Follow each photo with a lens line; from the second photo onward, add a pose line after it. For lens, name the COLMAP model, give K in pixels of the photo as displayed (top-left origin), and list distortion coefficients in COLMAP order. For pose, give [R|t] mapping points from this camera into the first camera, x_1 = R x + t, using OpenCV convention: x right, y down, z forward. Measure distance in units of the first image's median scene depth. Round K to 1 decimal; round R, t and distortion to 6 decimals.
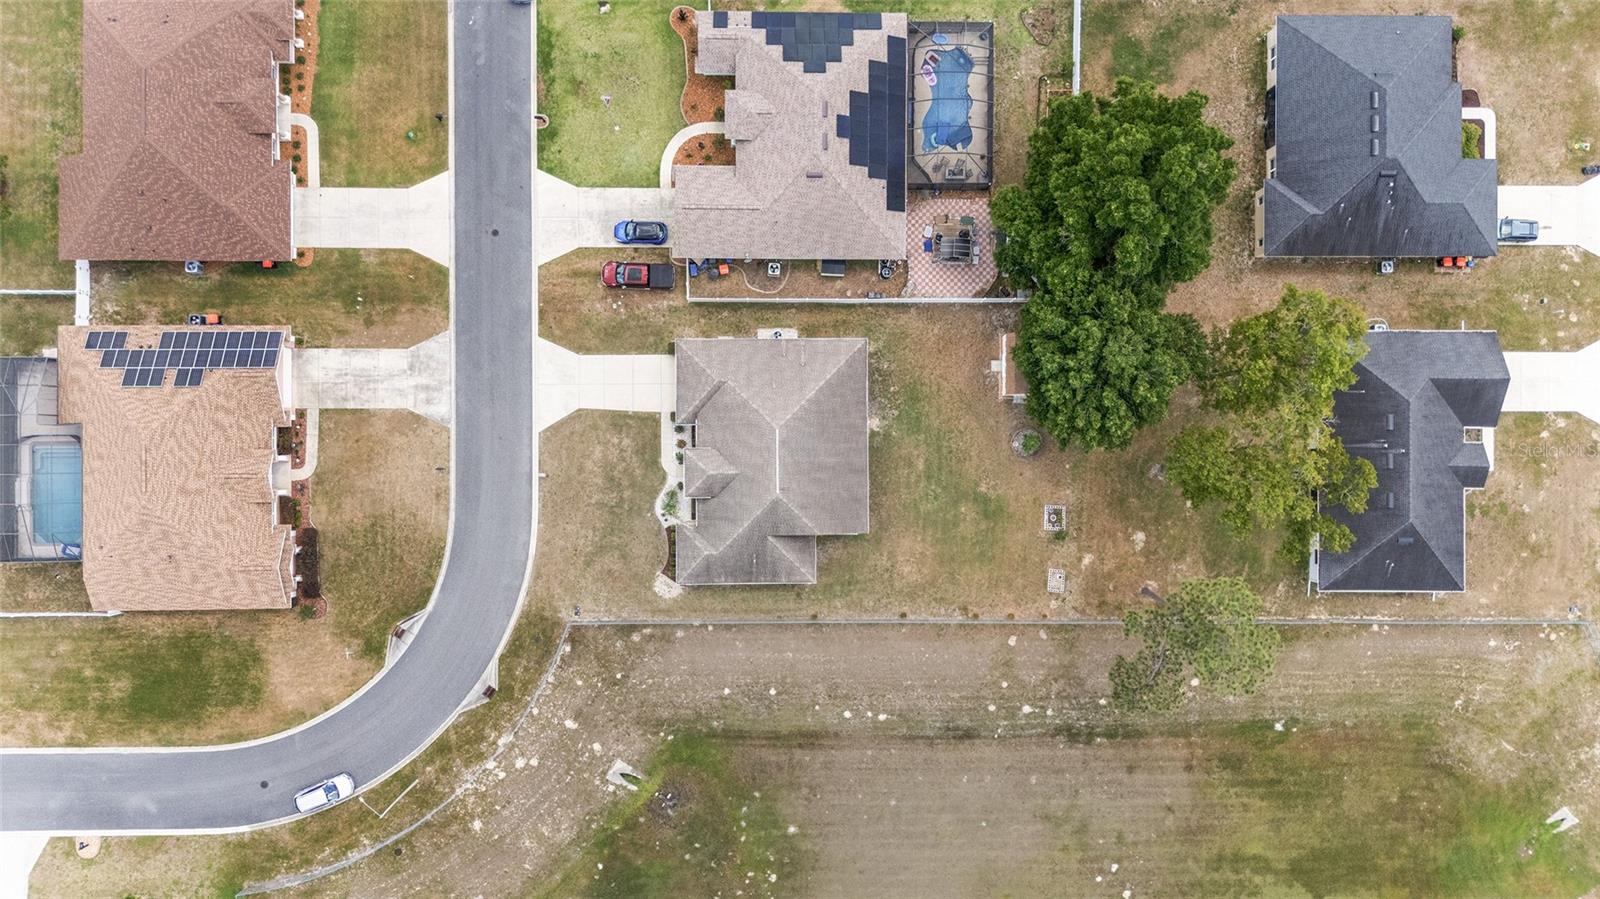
lens RADIAL K [[1174.2, 0, 801.2], [0, 1174.2, 447.0], [0, 0, 1]] dist [0.075674, -0.088431]
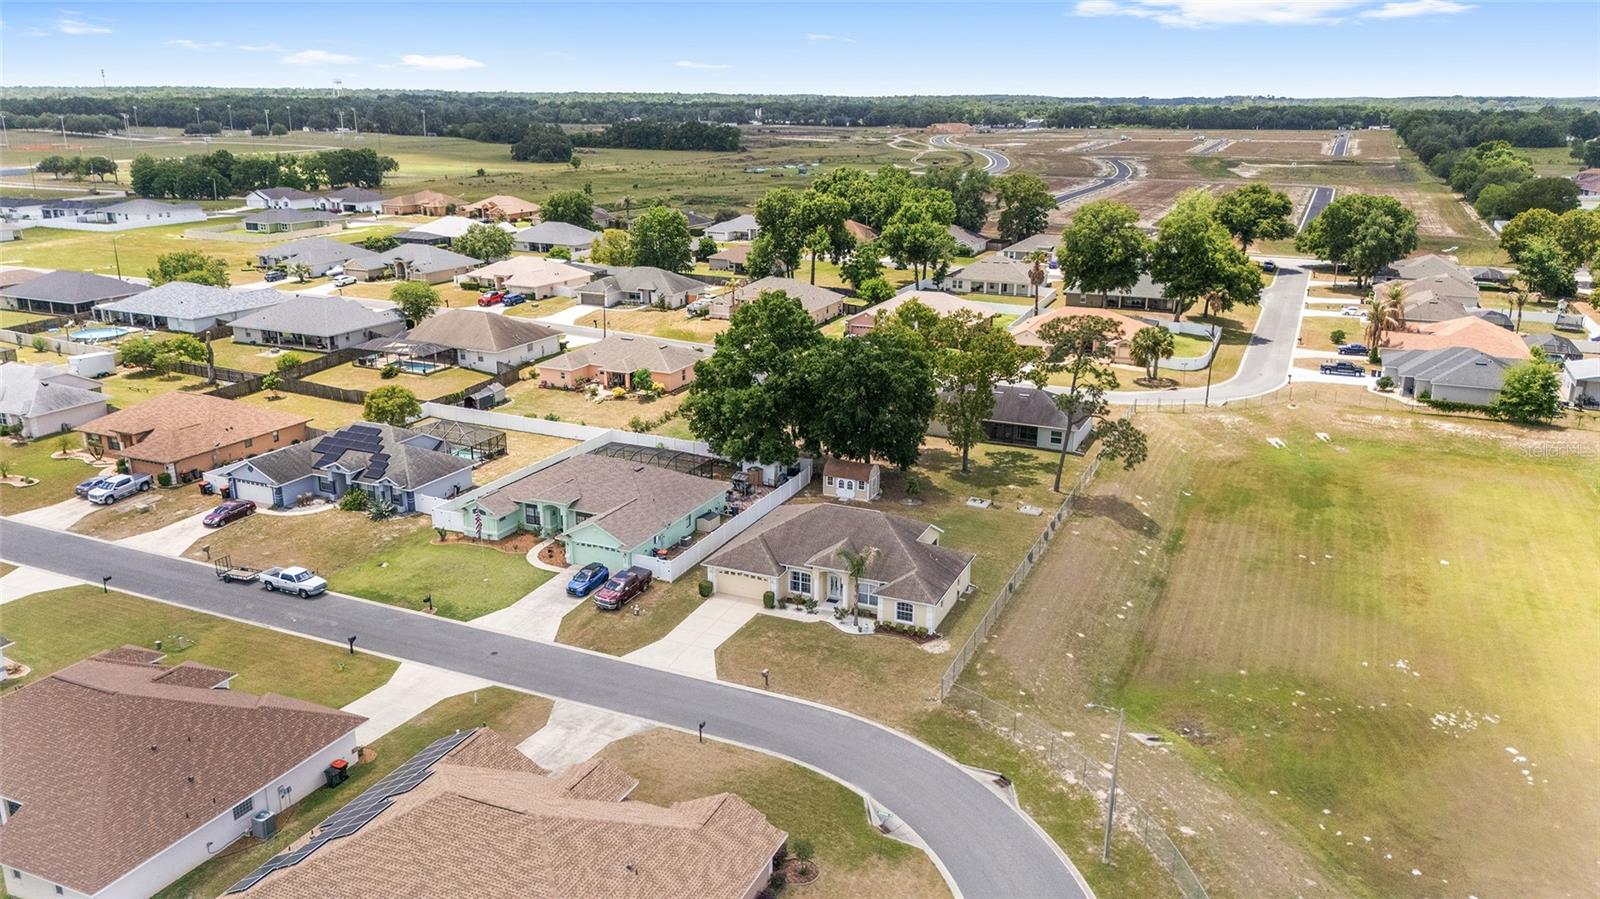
lens RADIAL K [[1174.2, 0, 804.3], [0, 1174.2, 447.4], [0, 0, 1]] dist [0.075674, -0.088431]
pose [[0.400284, -0.286996, 0.870291, -0.890380], [0.916389, 0.127237, -0.379528, 0.347222], [-0.001810, 0.949444, 0.313931, 0.575094]]
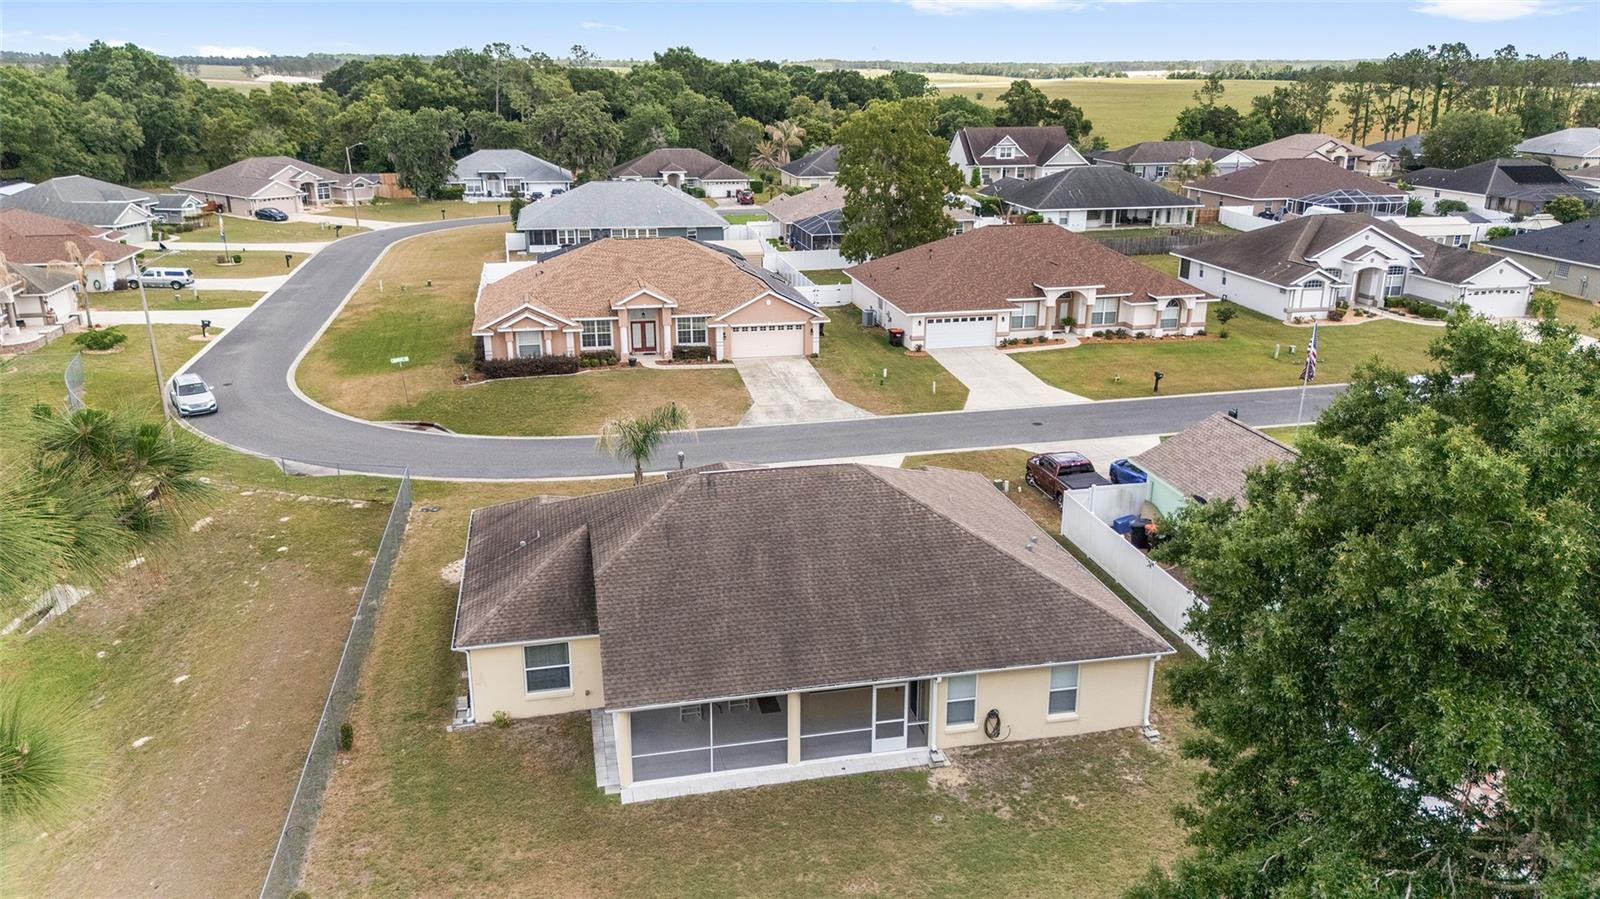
lens RADIAL K [[1174.2, 0, 803.8], [0, 1174.2, 451.1], [0, 0, 1]] dist [0.075674, -0.088431]
pose [[0.205719, 0.278299, -0.938205, 0.336314], [-0.978576, 0.066642, -0.194803, 0.076718], [0.008311, 0.958180, 0.286046, 0.823324]]
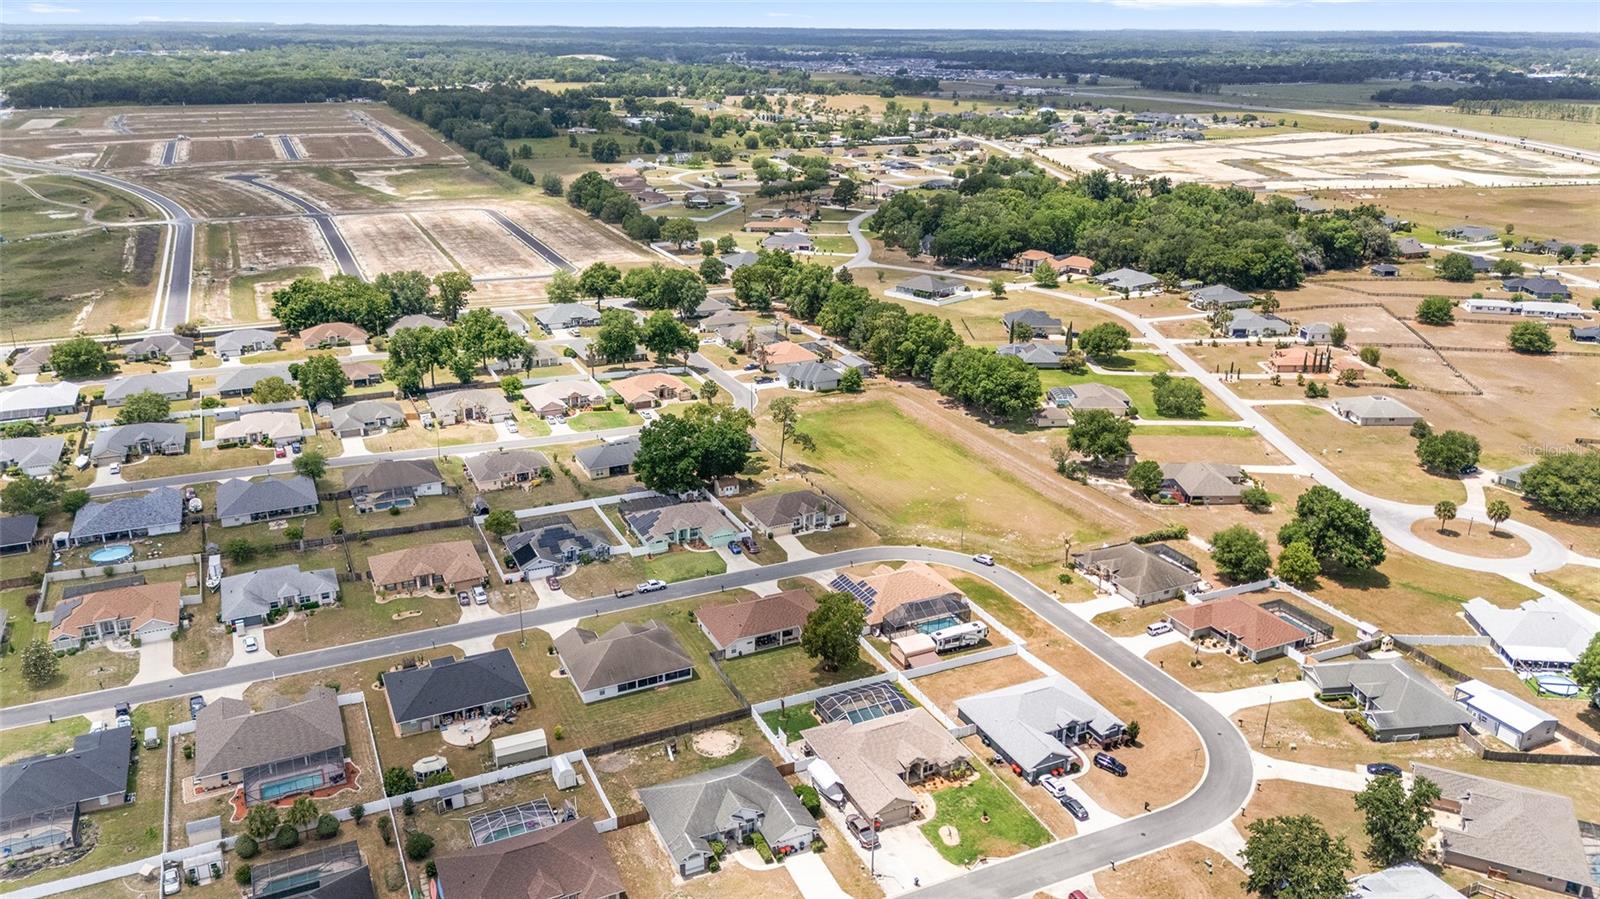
lens RADIAL K [[1174.2, 0, 803.4], [0, 1174.2, 442.7], [0, 0, 1]] dist [0.075674, -0.088431]
pose [[-0.430103, -0.331838, 0.839580, -2.268136], [0.902394, -0.130843, 0.410567, -1.064966], [-0.026388, 0.934218, 0.355725, -0.134625]]
